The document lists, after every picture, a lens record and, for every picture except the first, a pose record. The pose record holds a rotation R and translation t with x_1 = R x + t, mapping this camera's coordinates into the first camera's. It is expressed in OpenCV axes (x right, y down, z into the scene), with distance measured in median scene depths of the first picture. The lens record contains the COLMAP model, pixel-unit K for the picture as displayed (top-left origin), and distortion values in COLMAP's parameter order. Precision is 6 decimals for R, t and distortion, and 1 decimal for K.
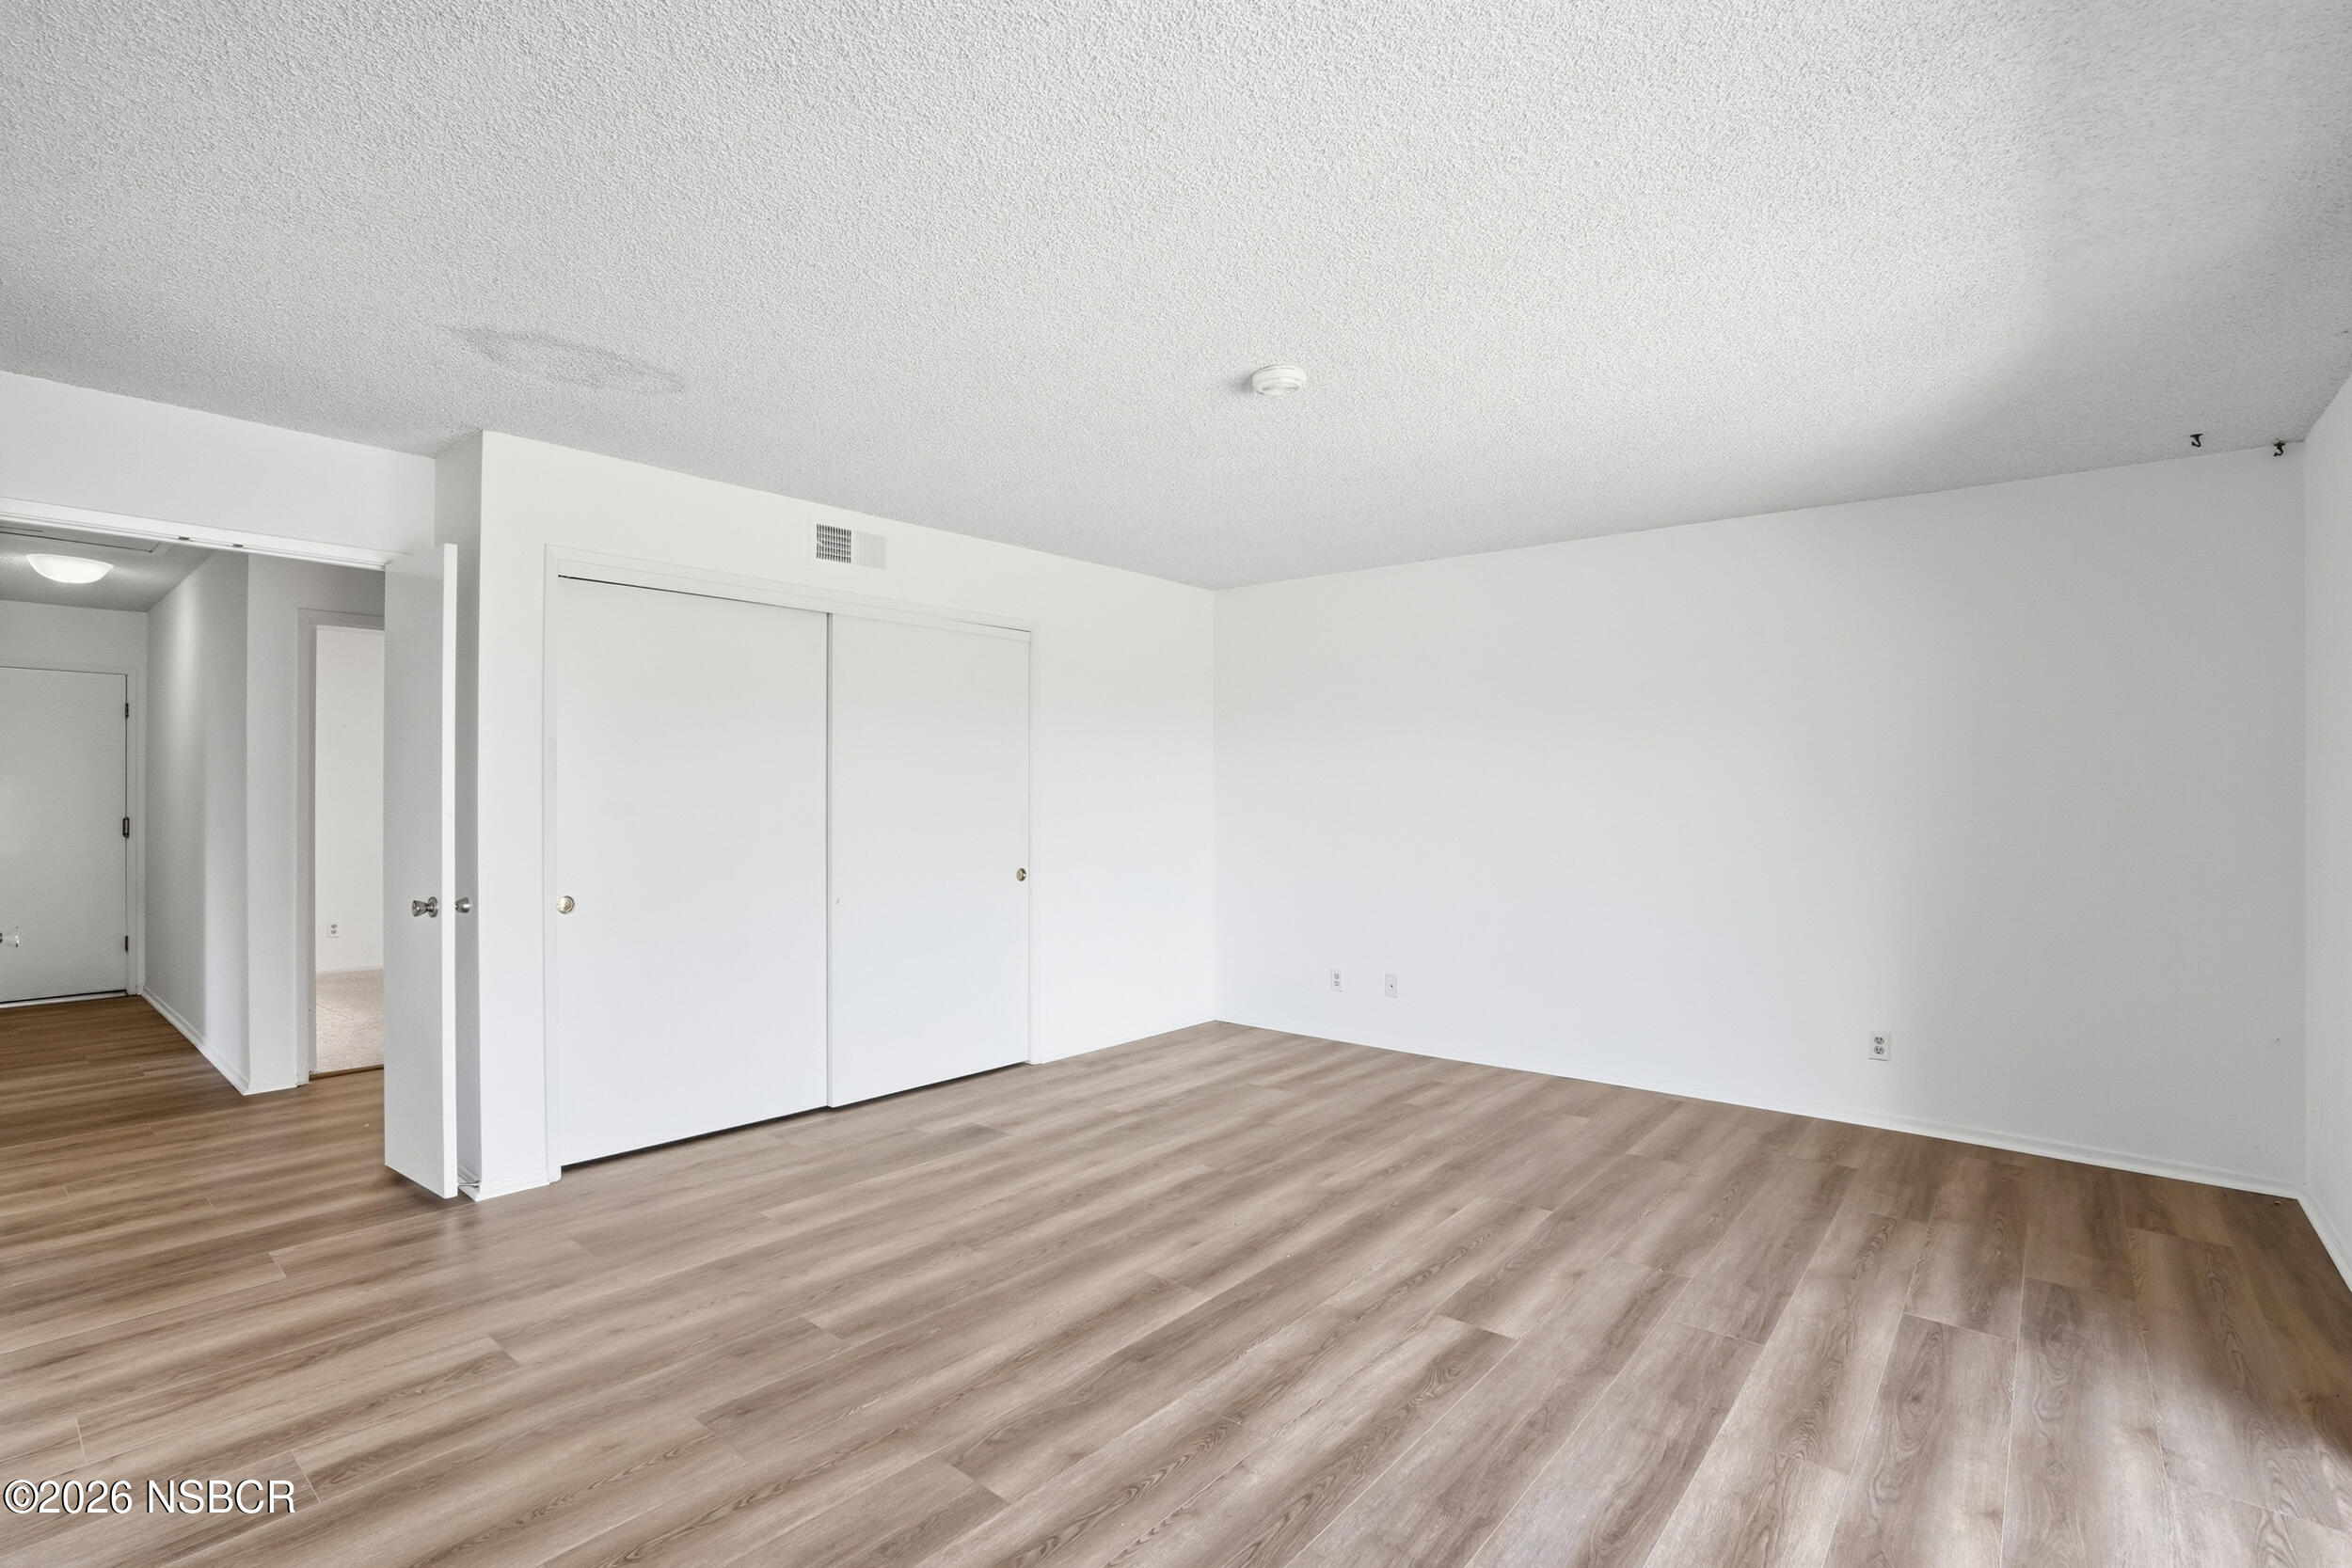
lens RADIAL K [[1097.6, 0, 1153.6], [0, 1097.6, 790.5], [0, 0, 1]] dist [-0.081284, 0.028864]
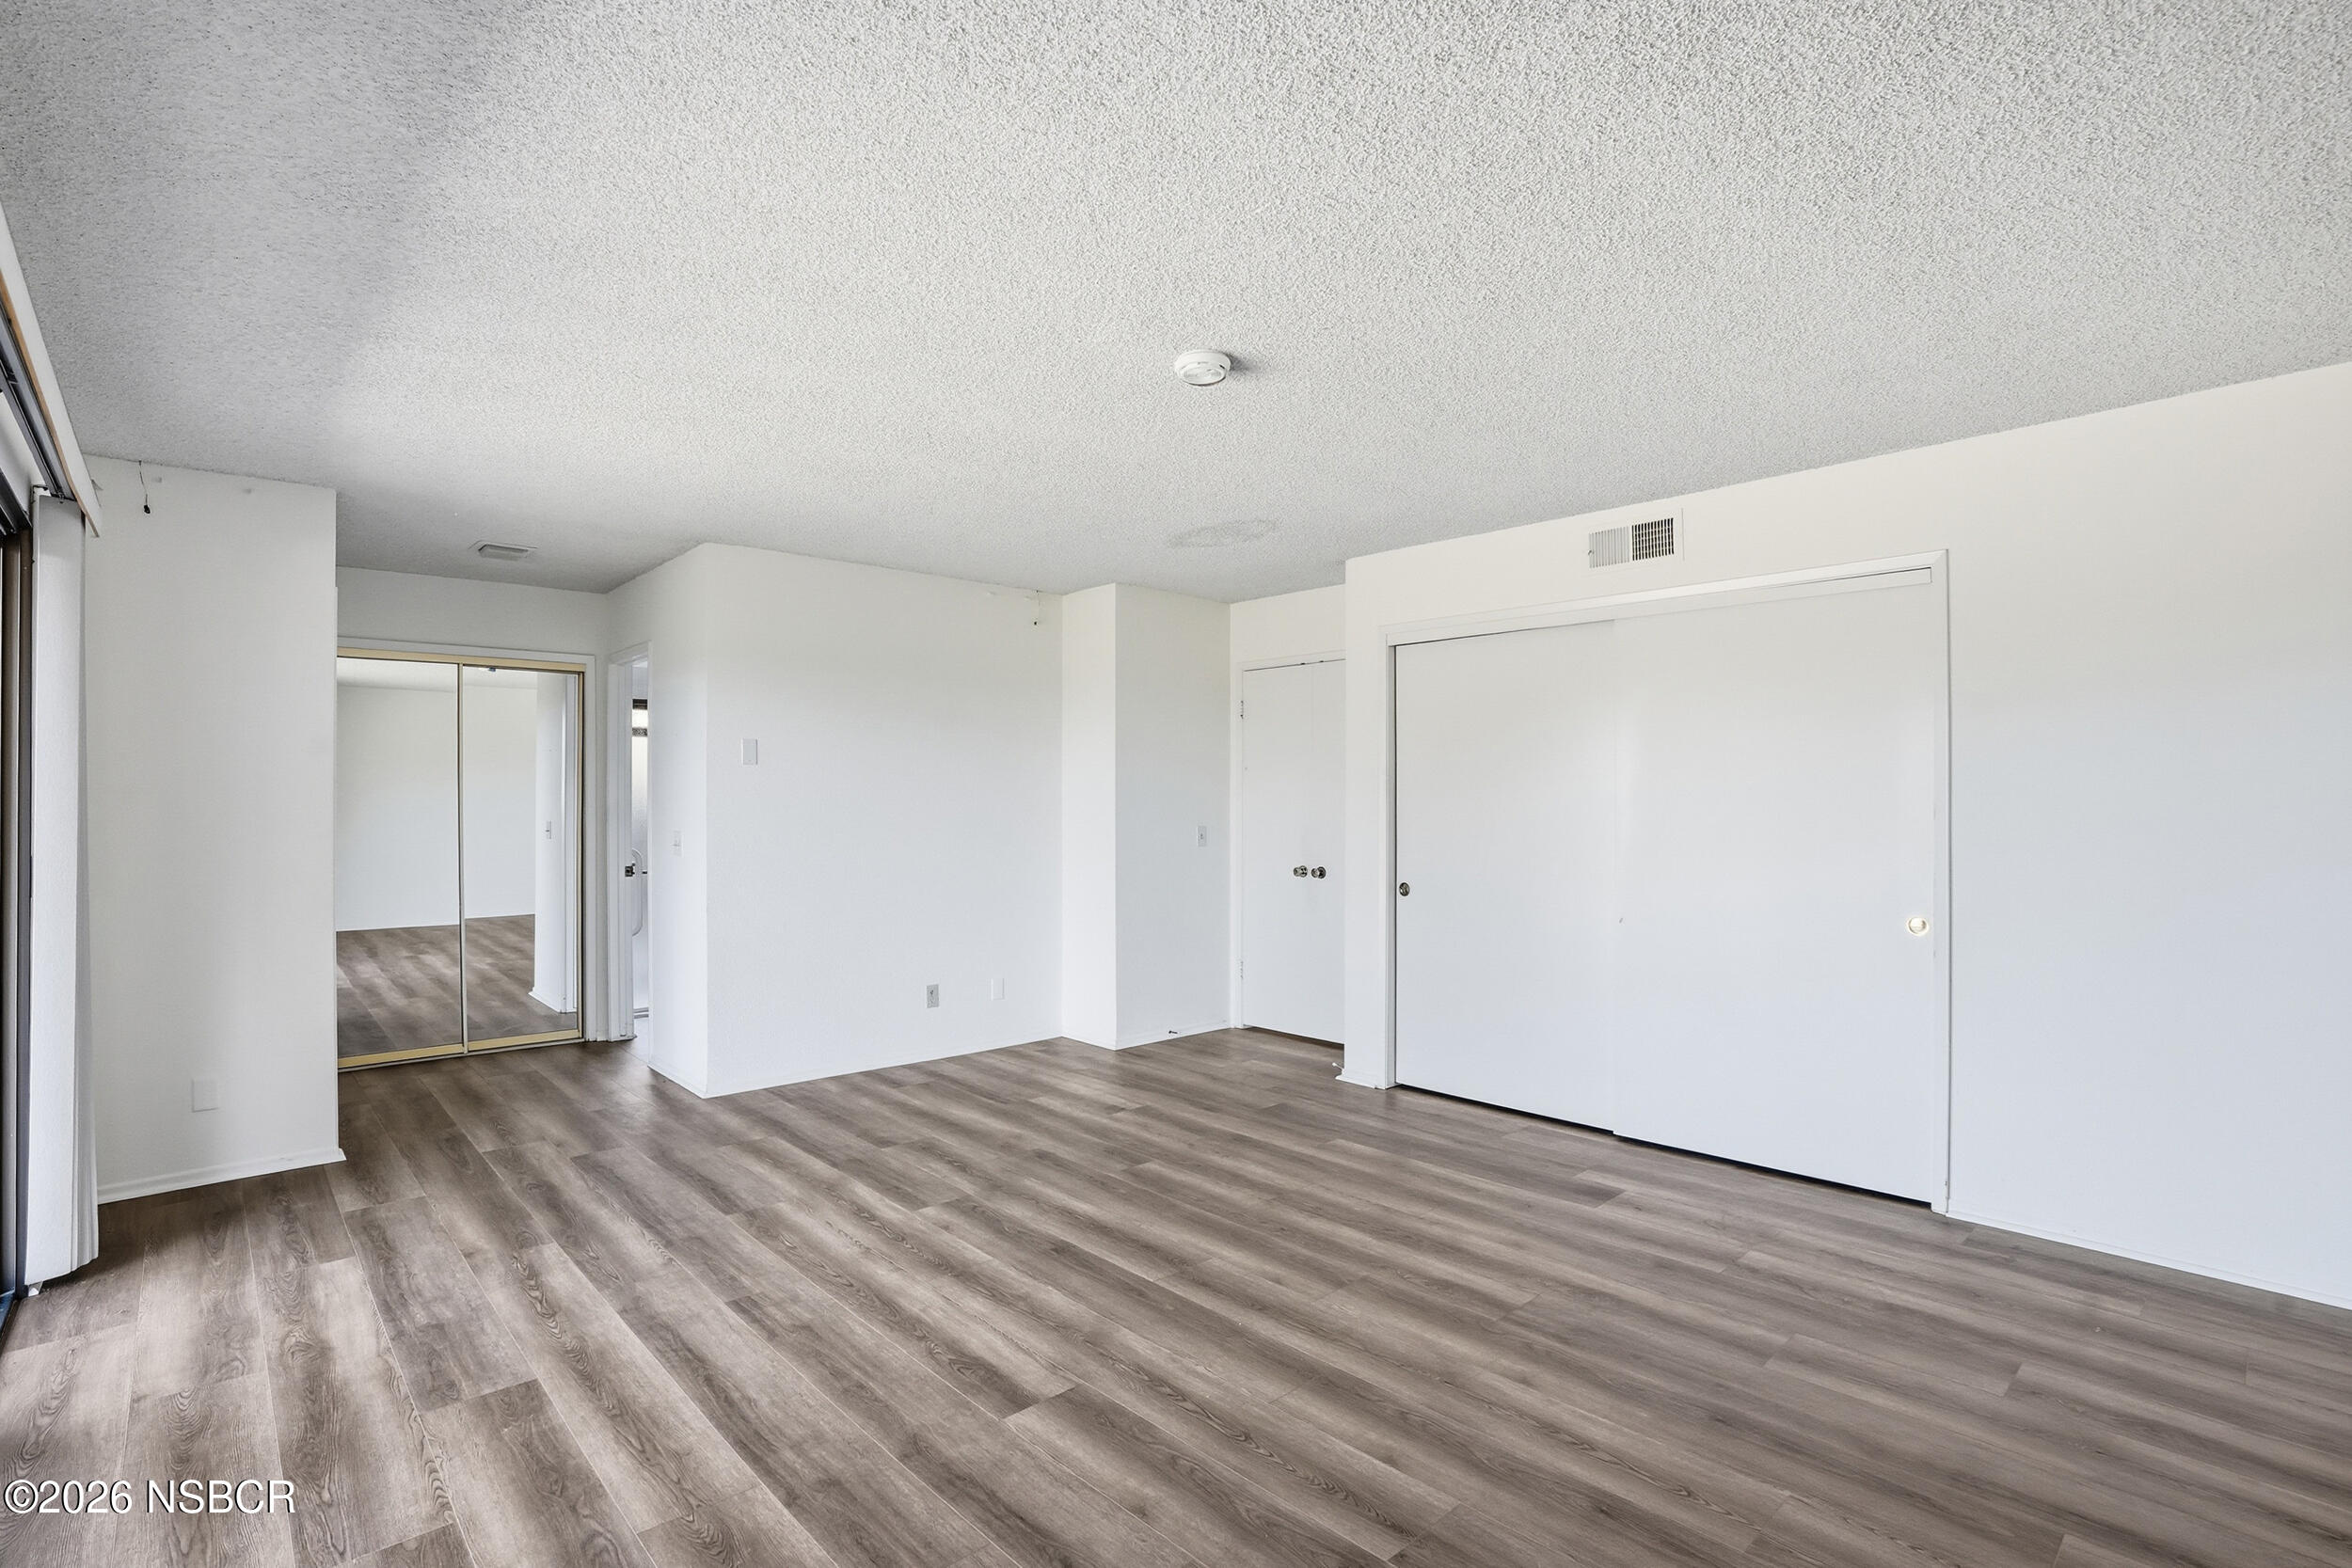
lens RADIAL K [[1097.6, 0, 1153.6], [0, 1097.6, 790.5], [0, 0, 1]] dist [-0.081284, 0.028864]
pose [[-0.121774, -0.011442, -0.992492, 1.009398], [-0.001417, 0.999935, -0.011353, -0.000230], [0.992557, 0.000024, -0.121782, 1.024623]]
